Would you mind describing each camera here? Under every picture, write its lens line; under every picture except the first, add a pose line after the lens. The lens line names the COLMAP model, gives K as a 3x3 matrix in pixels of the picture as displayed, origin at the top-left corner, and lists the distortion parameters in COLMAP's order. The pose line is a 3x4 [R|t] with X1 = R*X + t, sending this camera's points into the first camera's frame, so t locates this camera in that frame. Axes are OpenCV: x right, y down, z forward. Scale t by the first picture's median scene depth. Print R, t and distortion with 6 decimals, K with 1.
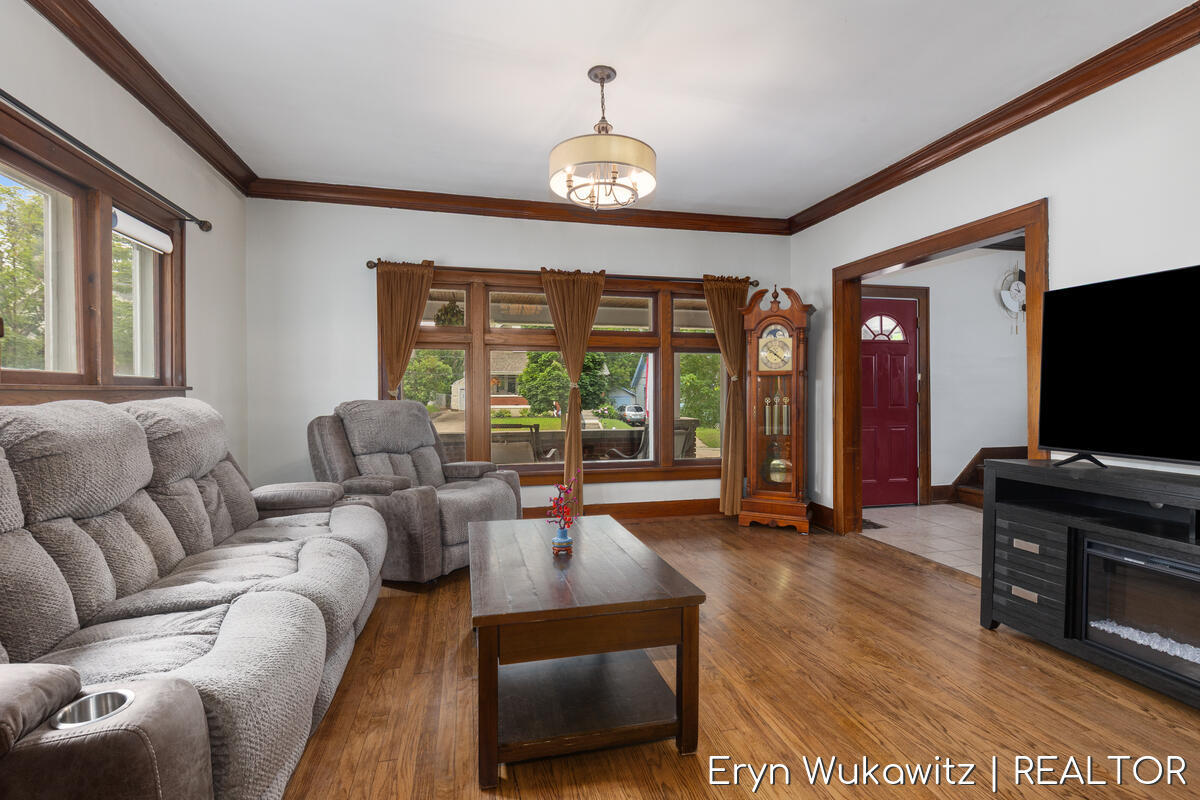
lens RADIAL K [[575.1, 0, 601.8], [0, 575.1, 396.8], [0, 0, 1]] dist [0.002533, -0.000239]
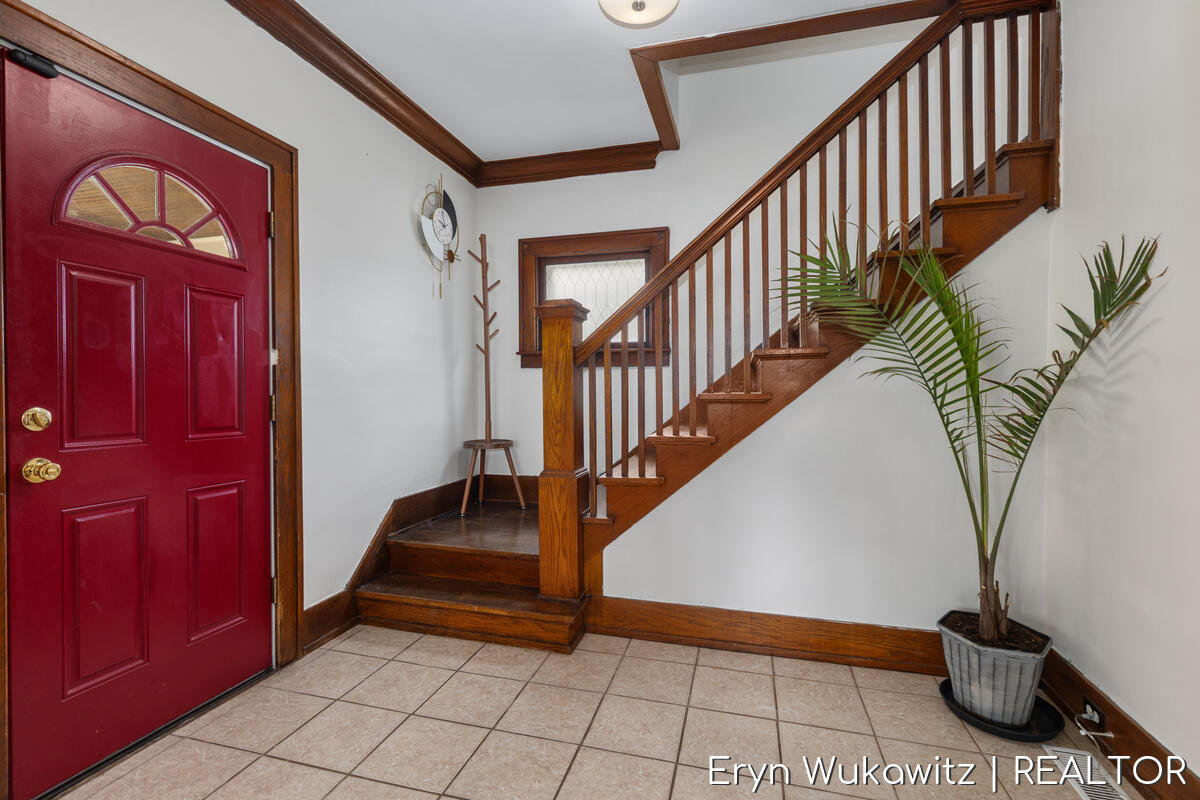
lens RADIAL K [[541.4, 0, 600.7], [0, 541.4, 398.6], [0, 0, 1]] dist [0.000494, -0.000258]
pose [[0.489181, -0.000241, 0.872182, 0.326135], [0.009369, 0.999944, -0.004978, -0.001767], [-0.872132, 0.010607, 0.489155, 0.604235]]
